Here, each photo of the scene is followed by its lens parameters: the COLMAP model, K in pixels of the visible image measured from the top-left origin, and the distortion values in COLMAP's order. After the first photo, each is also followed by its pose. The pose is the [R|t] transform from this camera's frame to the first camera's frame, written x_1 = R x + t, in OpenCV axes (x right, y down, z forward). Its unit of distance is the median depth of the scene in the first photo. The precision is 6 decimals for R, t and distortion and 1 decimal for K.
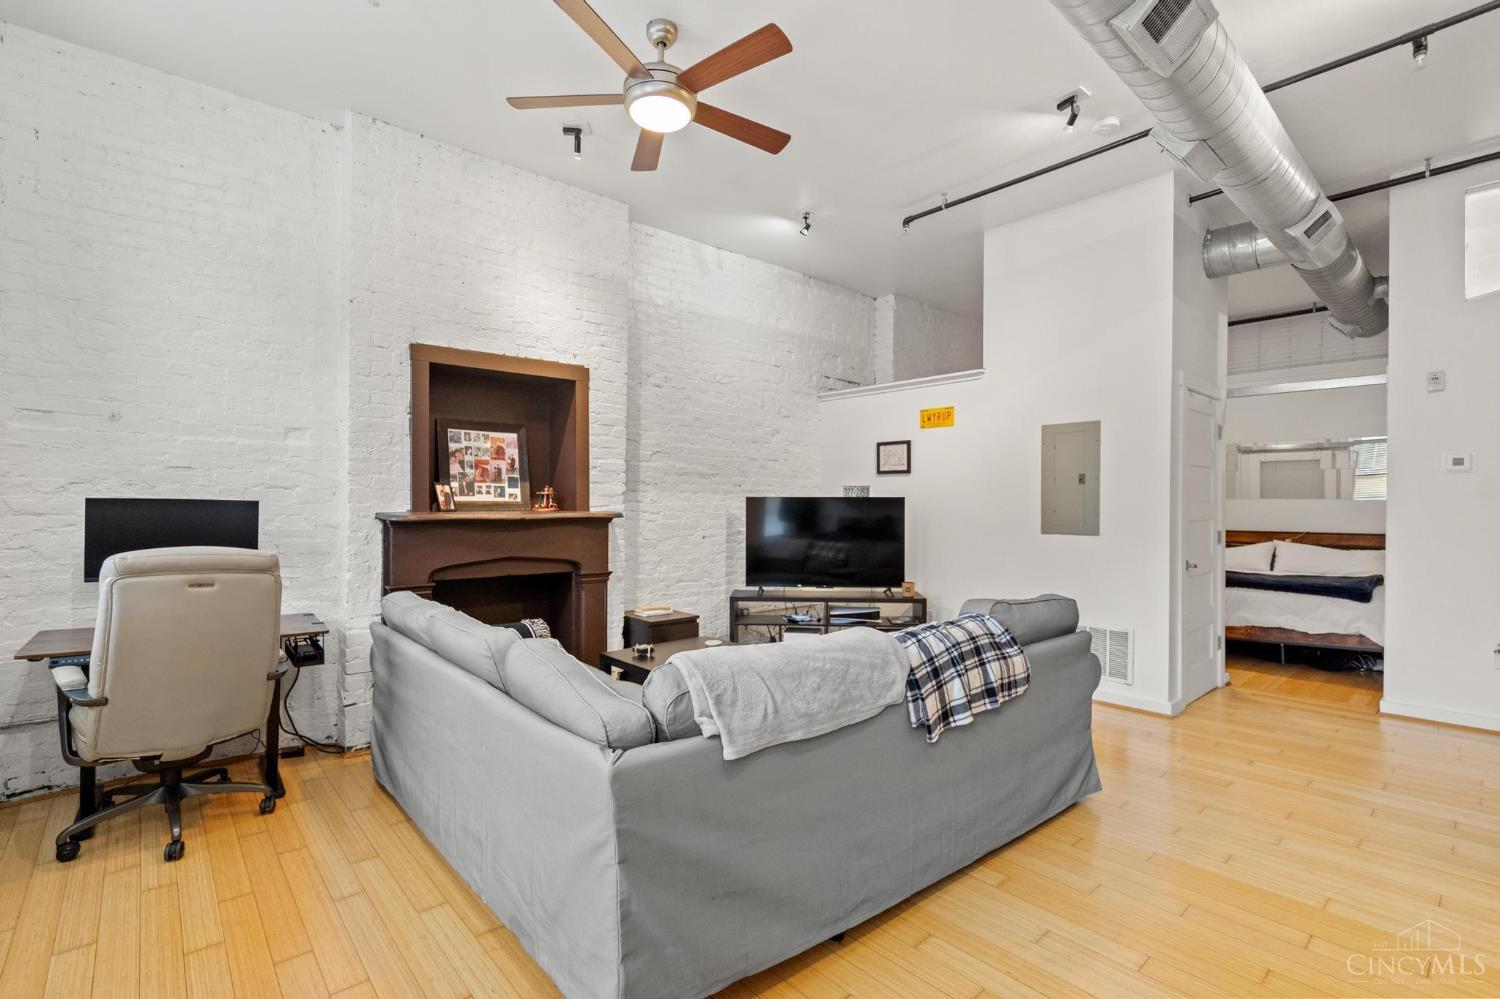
lens RADIAL K [[705.3, 0, 736.3], [0, 705.3, 502.3], [0, 0, 1]] dist [-0.000456, 0.000799]
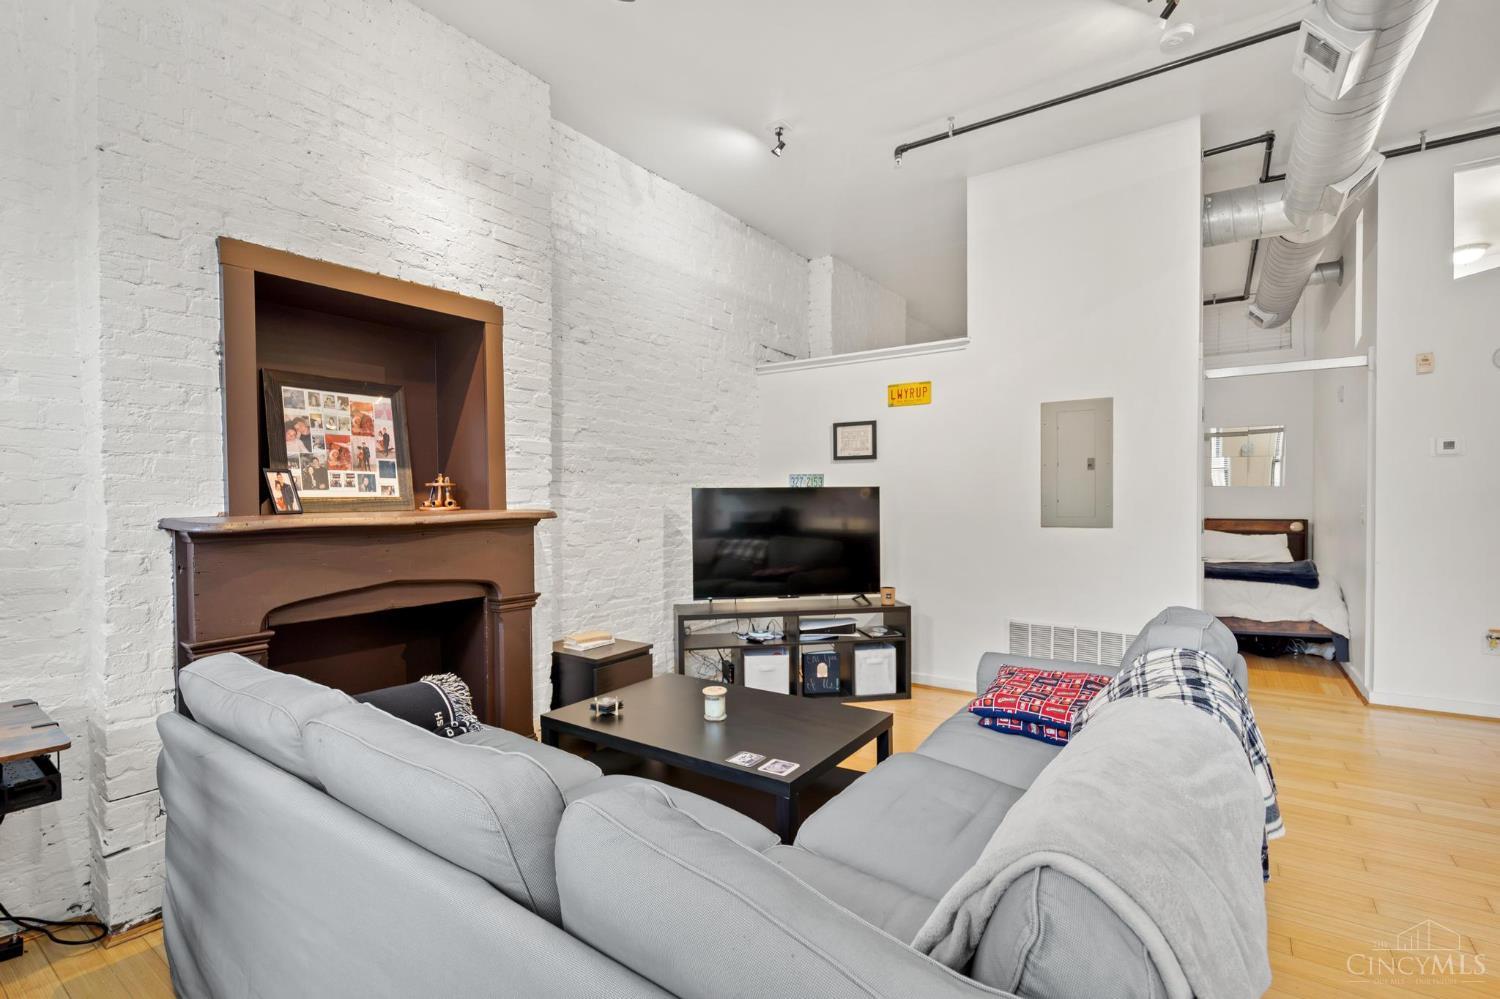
lens RADIAL K [[705.3, 0, 741.5], [0, 705.3, 506.3], [0, 0, 1]] dist [-0.000456, 0.000799]
pose [[0.969934, -0.014906, 0.242910, -0.149215], [0.011131, 0.999795, 0.016909, -0.000232], [-0.243112, -0.013697, 0.969902, 0.253703]]
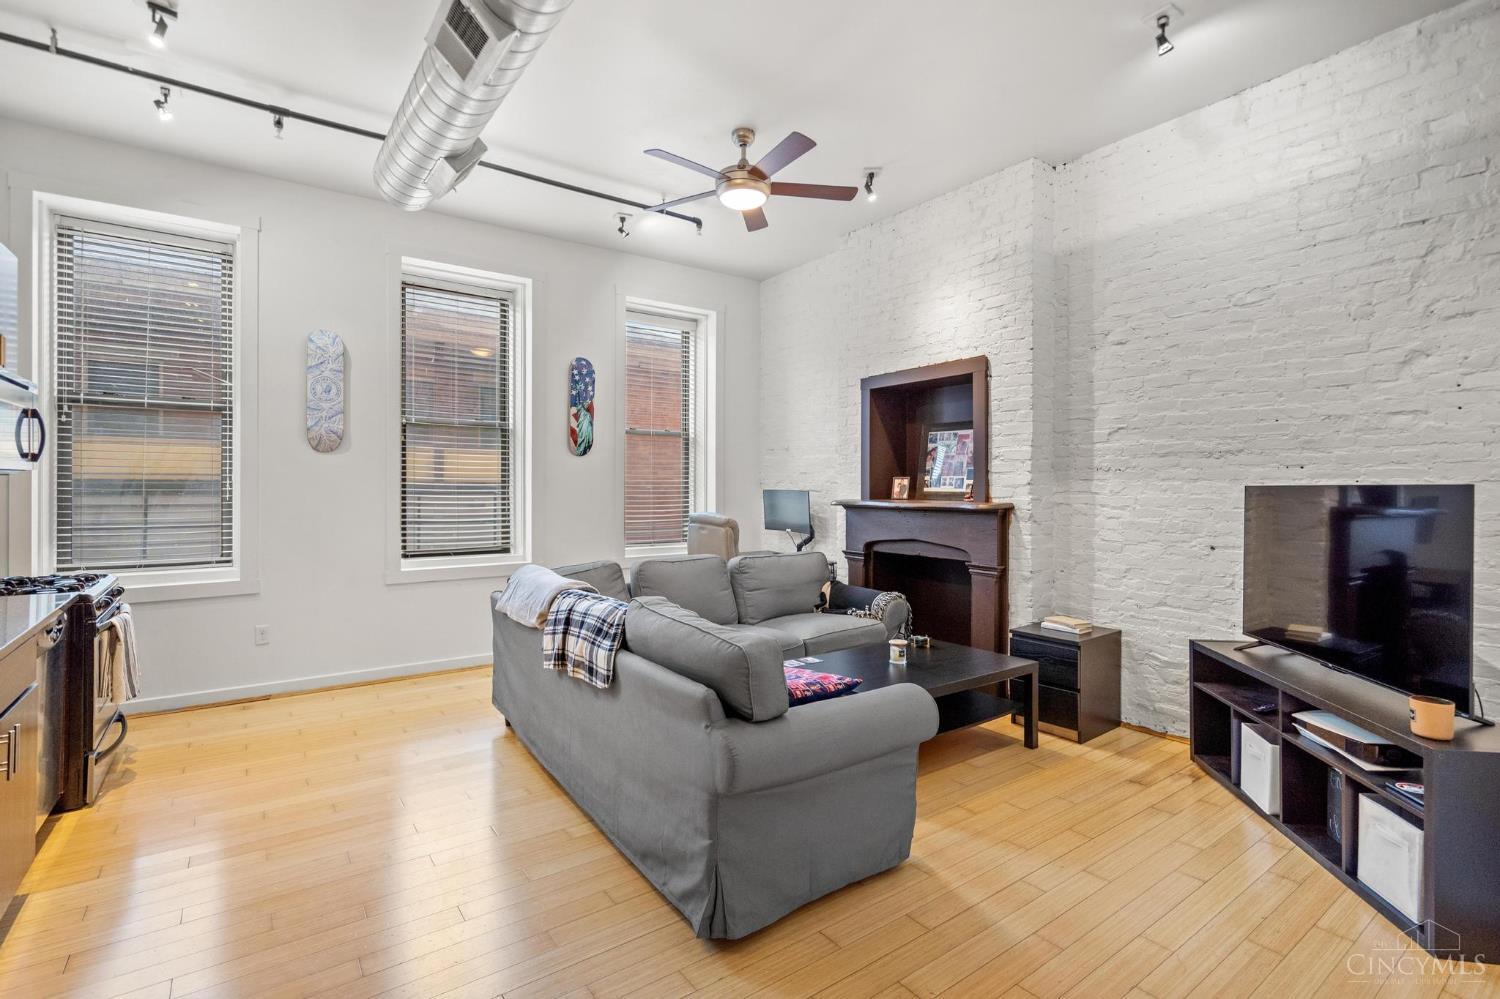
lens RADIAL K [[705.3, 0, 729.6], [0, 705.3, 482.0], [0, 0, 1]] dist [-0.000456, 0.000799]
pose [[-0.116136, -0.007970, -0.993201, 0.793283], [-0.000824, 0.999968, -0.007928, -0.007418], [0.993233, -0.000103, -0.116139, 0.749965]]
